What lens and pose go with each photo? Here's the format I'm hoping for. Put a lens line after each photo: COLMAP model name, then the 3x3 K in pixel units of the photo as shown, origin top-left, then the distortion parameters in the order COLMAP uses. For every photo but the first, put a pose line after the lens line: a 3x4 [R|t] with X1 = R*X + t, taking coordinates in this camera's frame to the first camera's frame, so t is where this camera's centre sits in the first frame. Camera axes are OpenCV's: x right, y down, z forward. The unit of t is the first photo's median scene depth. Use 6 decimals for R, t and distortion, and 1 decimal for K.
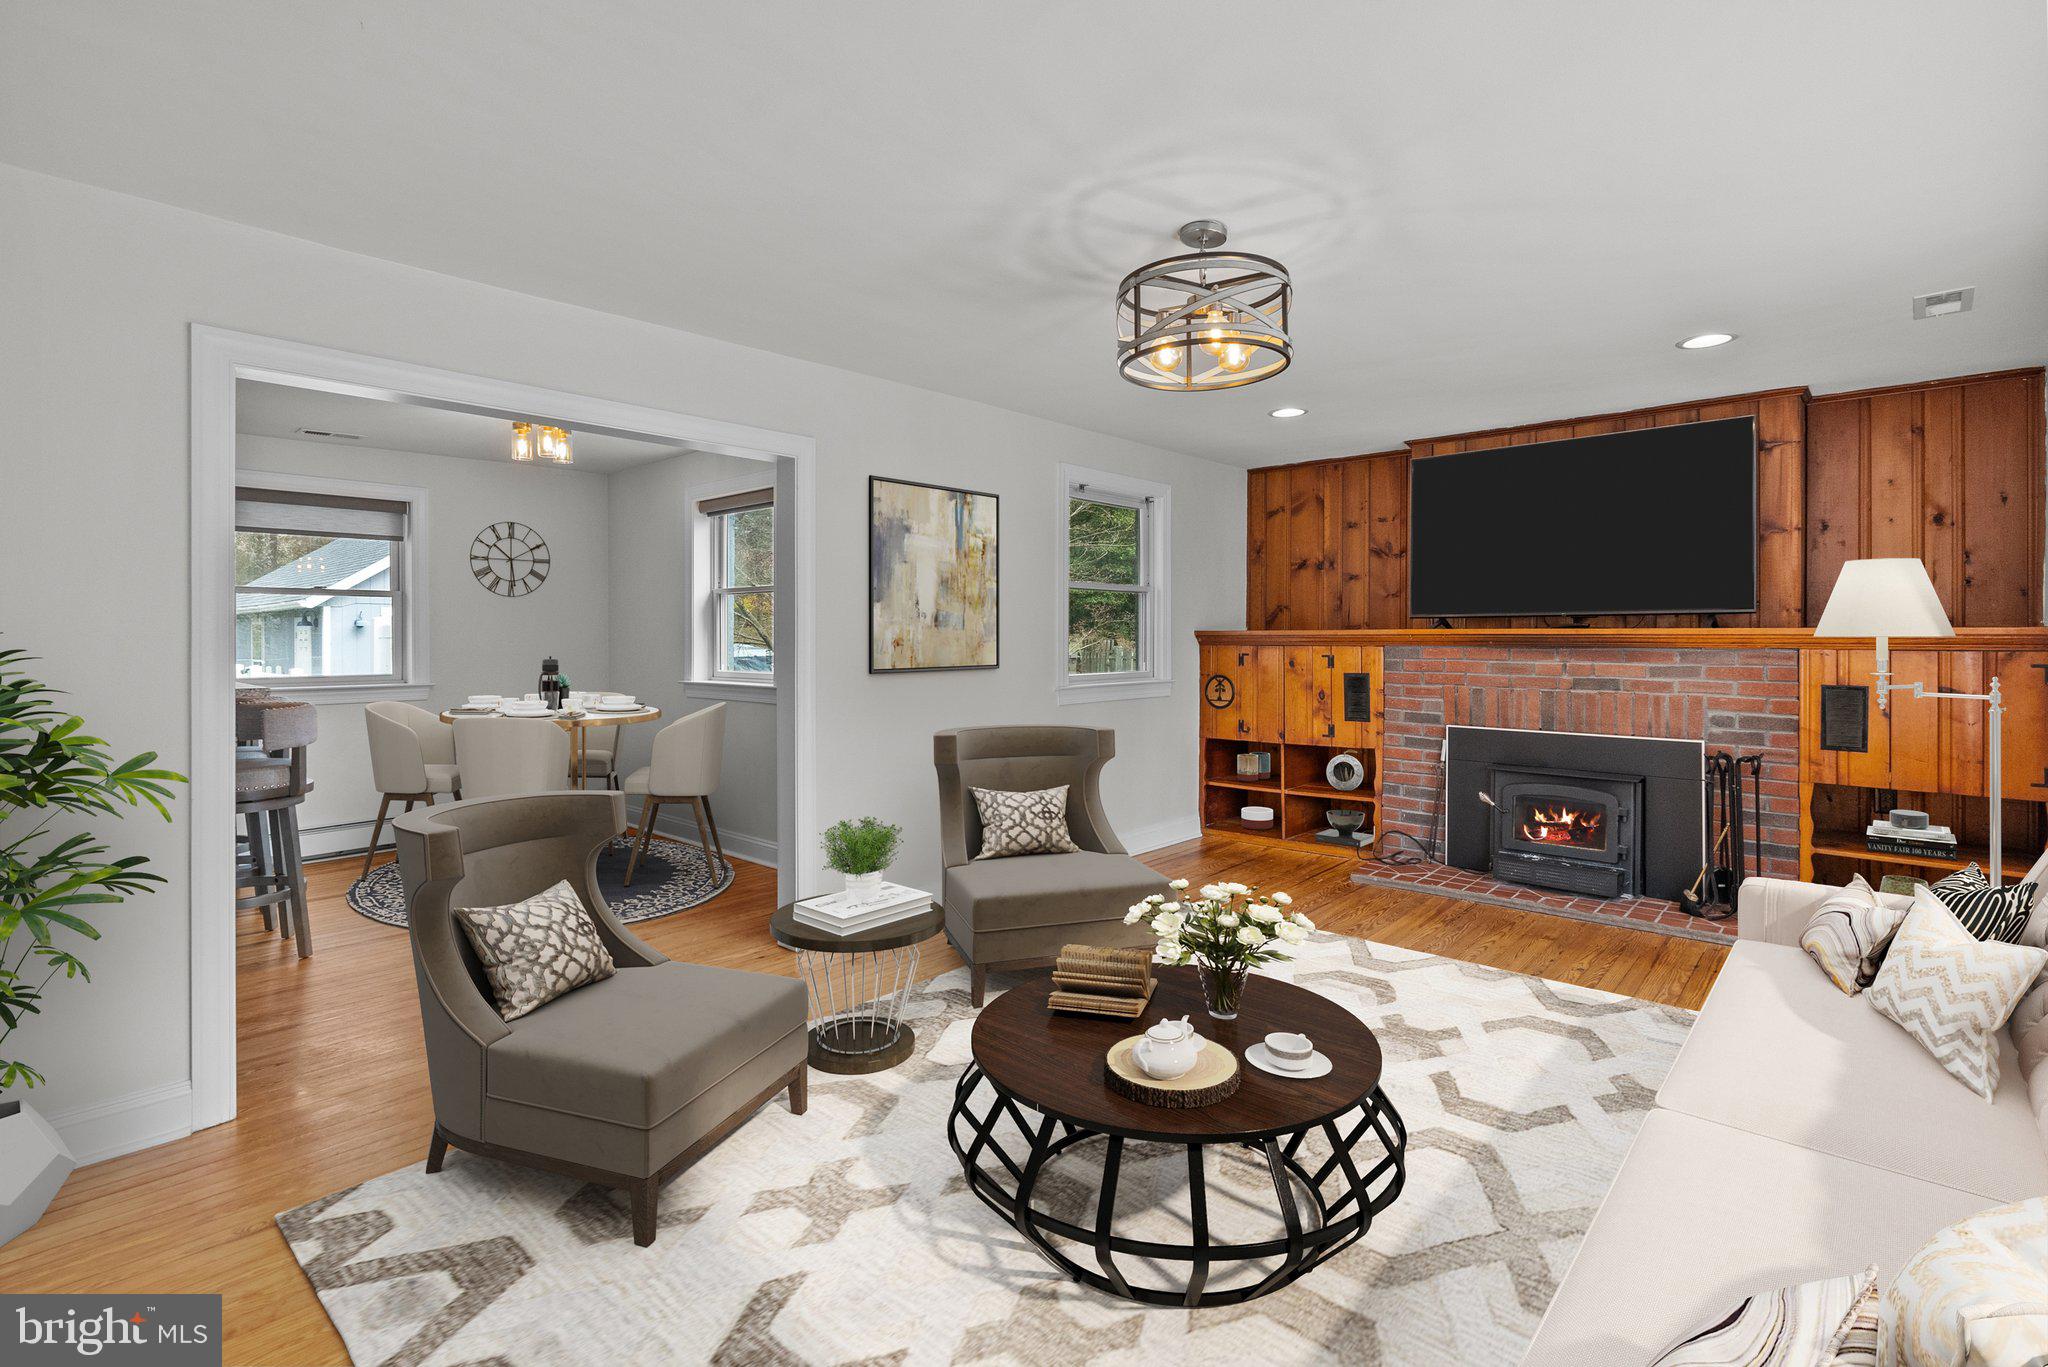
lens RADIAL K [[945.3, 0, 1023.4], [0, 945.3, 631.2], [0, 0, 1]] dist [-0.002892, 0.000449]
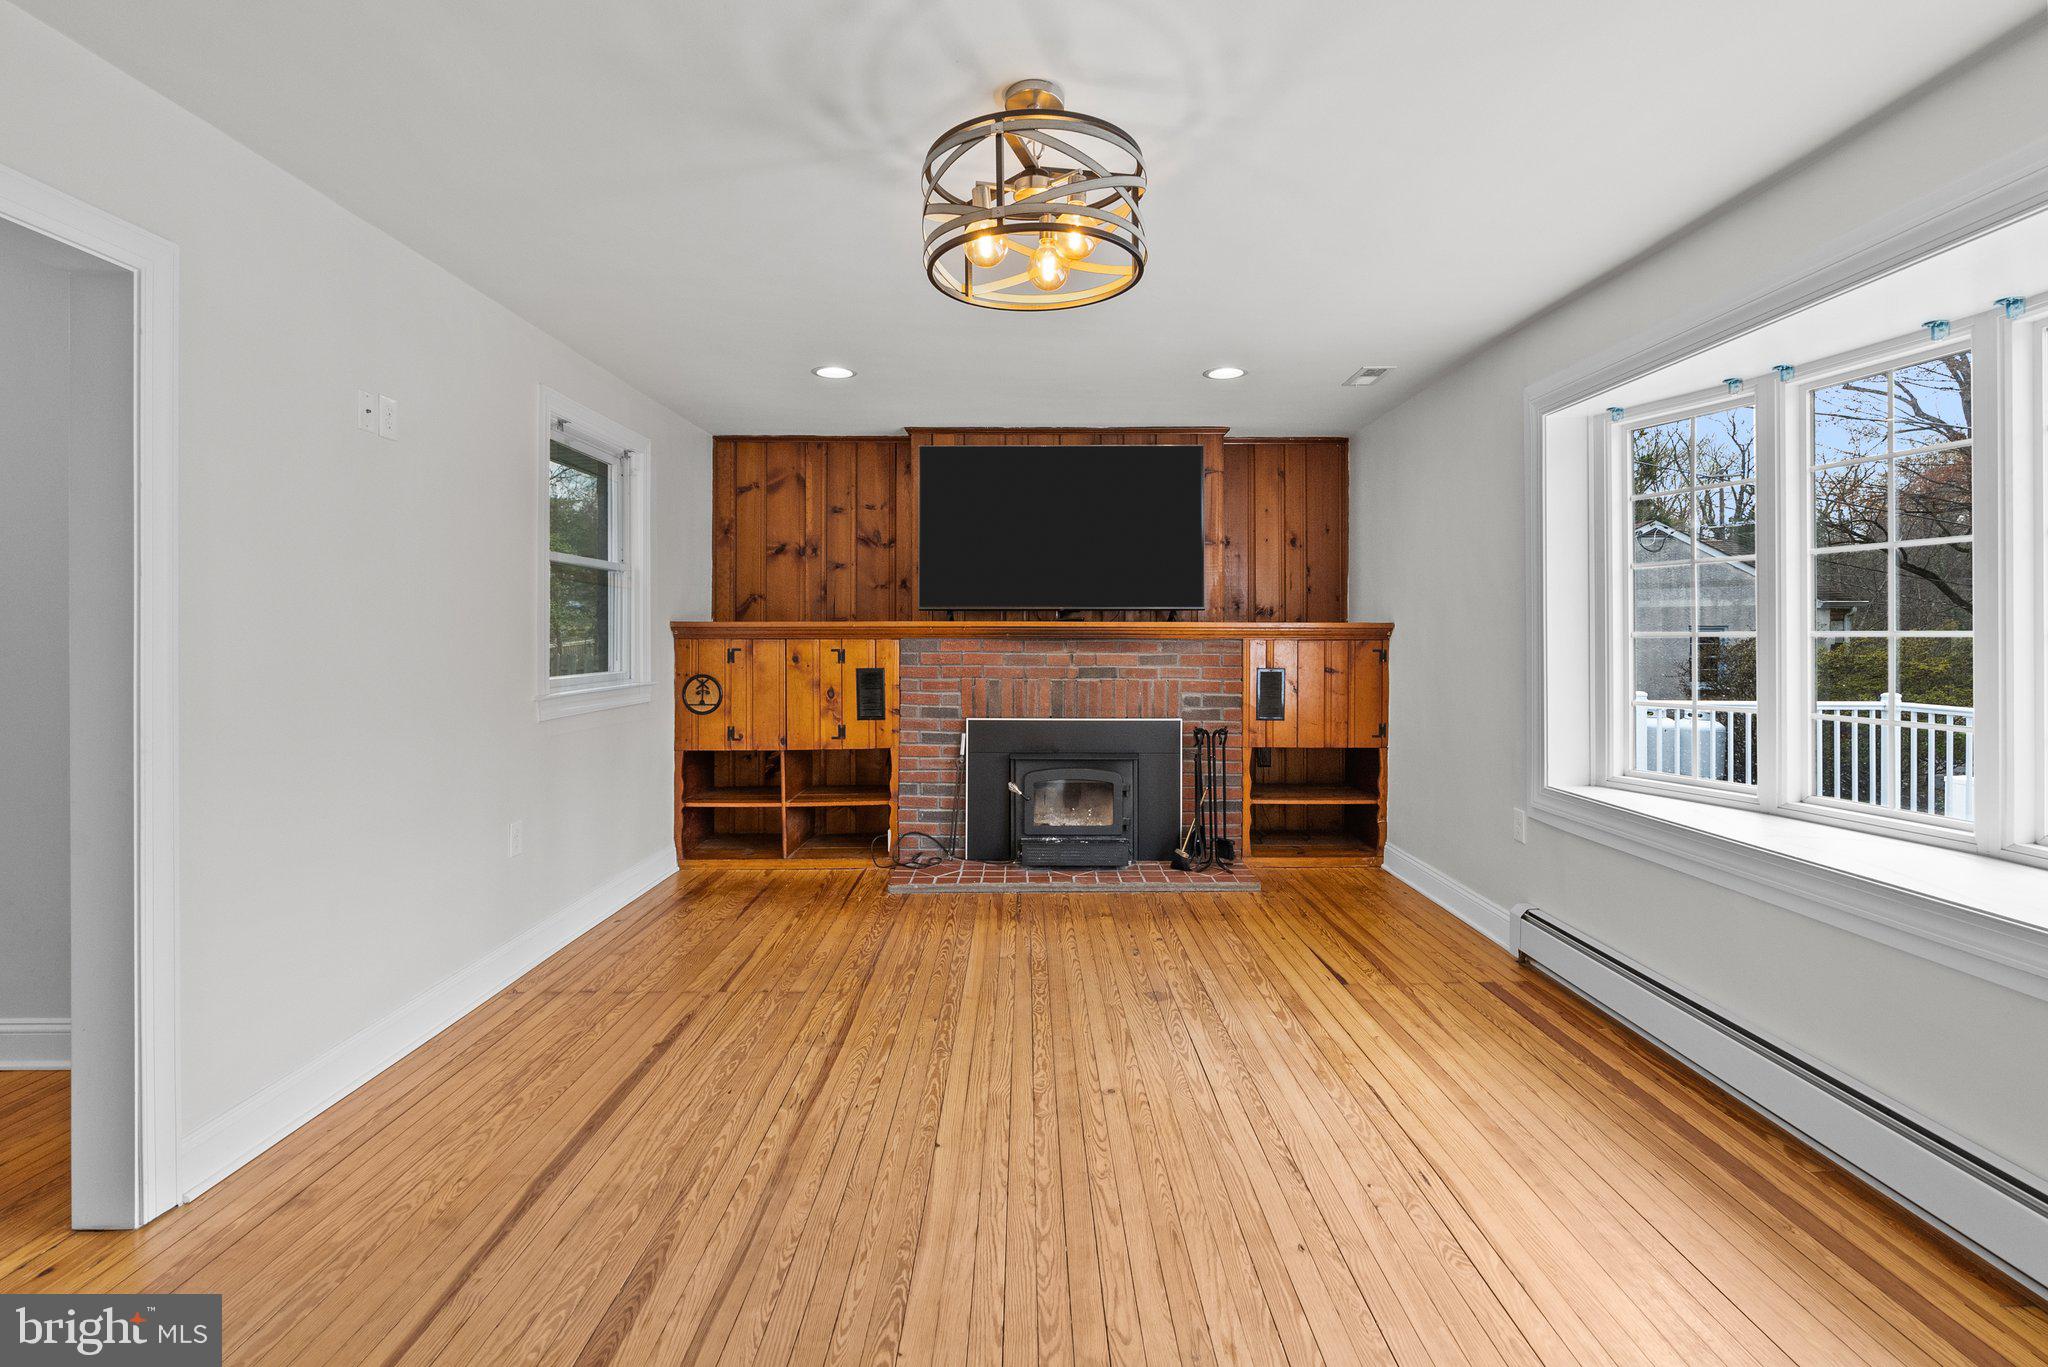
lens RADIAL K [[945.3, 0, 1023.4], [0, 945.3, 631.2], [0, 0, 1]] dist [-0.002892, 0.000449]
pose [[0.739108, 0.003406, 0.673578, -0.165845], [-0.005429, 0.999985, 0.000901, 0.006310], [-0.673565, -0.004323, 0.739116, 0.213426]]
